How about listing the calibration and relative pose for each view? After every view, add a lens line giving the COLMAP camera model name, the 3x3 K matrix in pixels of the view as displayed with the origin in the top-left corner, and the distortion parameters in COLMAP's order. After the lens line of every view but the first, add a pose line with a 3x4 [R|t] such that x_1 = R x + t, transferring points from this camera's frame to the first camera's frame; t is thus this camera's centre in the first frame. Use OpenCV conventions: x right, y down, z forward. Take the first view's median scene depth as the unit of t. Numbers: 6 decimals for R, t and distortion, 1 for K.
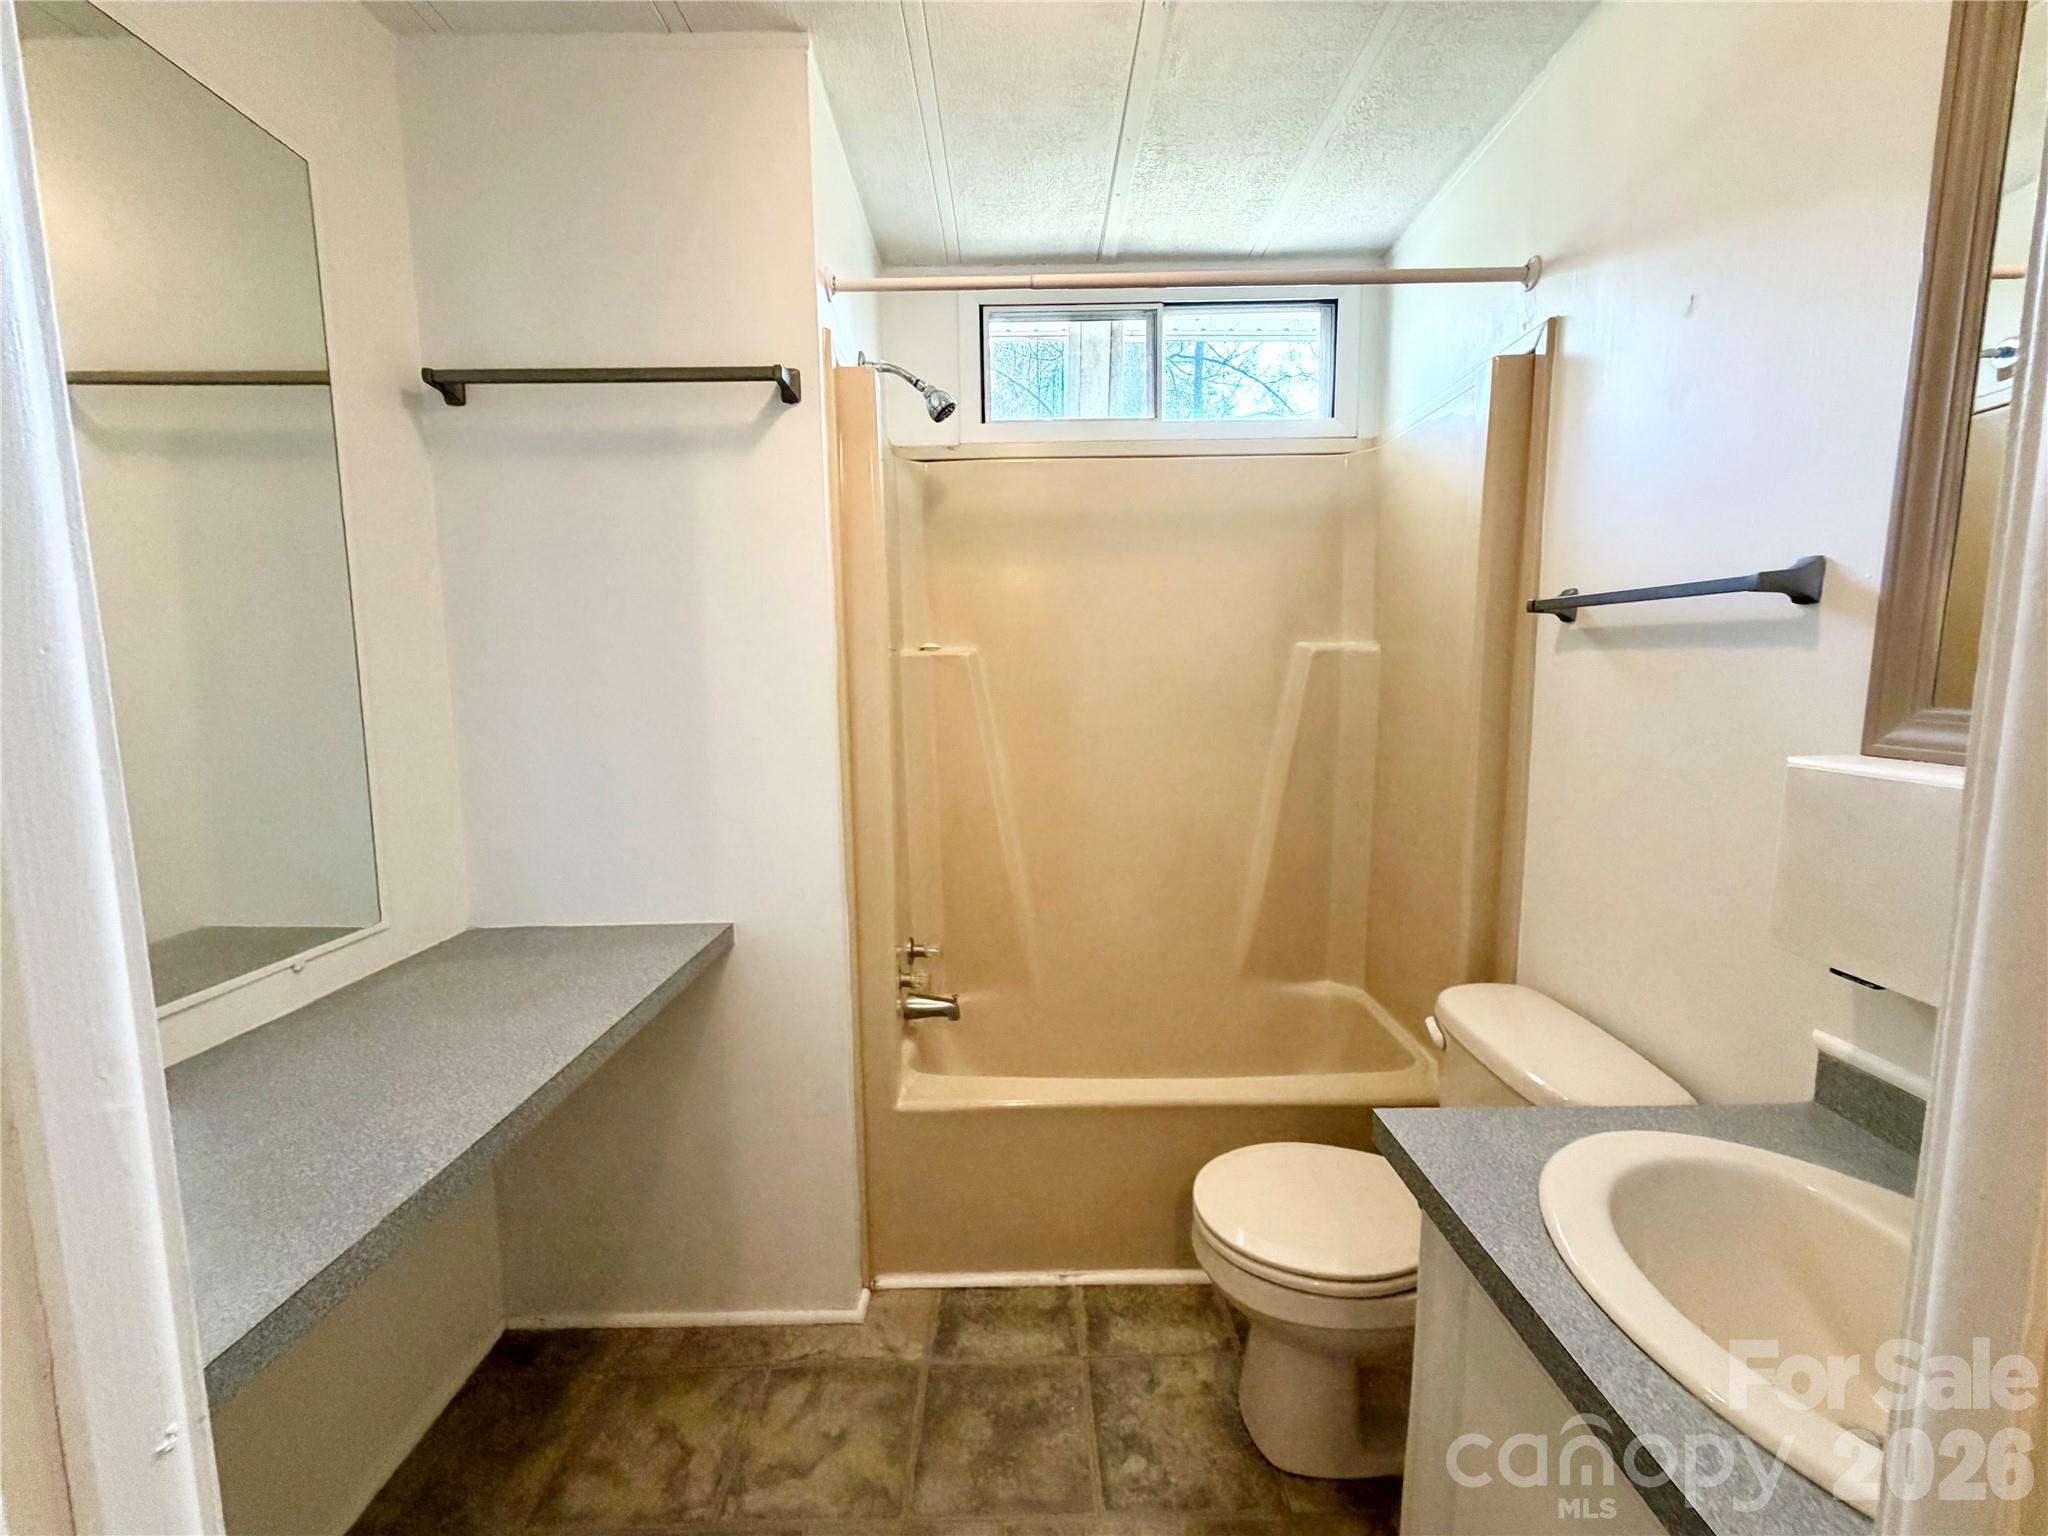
lens RADIAL K [[815.8, 0, 1028.1], [0, 815.8, 767.8], [0, 0, 1]] dist [-0.000510, 0.000254]
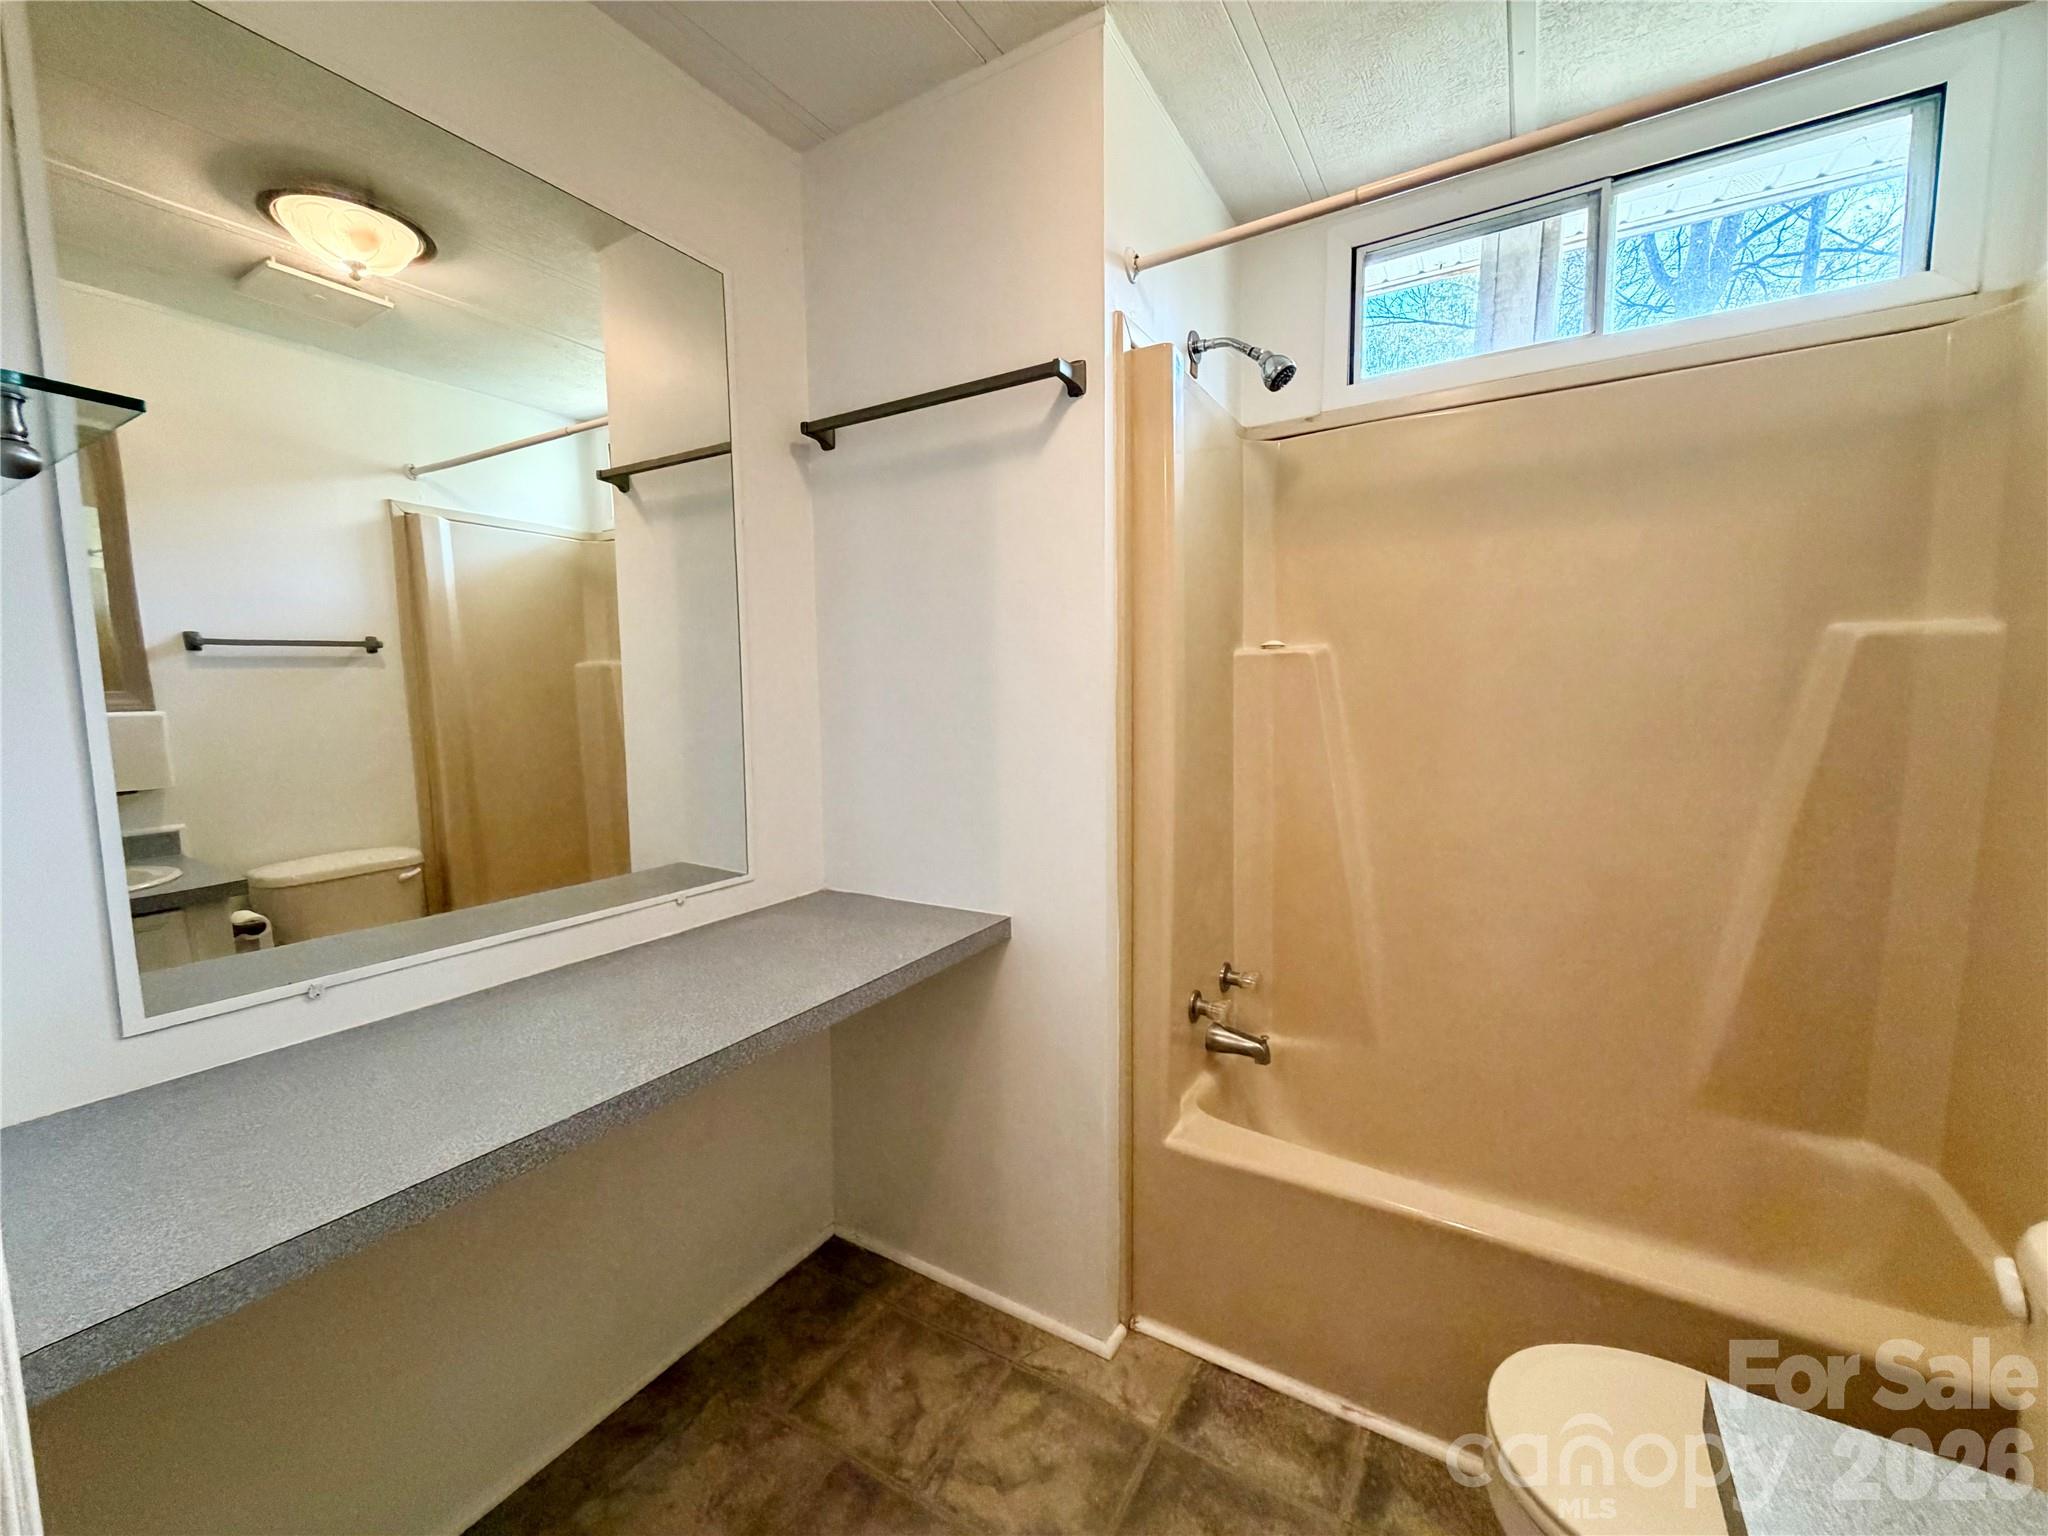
lens RADIAL K [[815.8, 0, 1025.3], [0, 815.8, 767.4], [0, 0, 1]] dist [-0.000510, 0.000254]
pose [[0.852040, 0.053266, -0.520759, 0.165408], [-0.057670, 0.998306, 0.007756, -0.005594], [0.520290, 0.023424, 0.853668, 0.124510]]
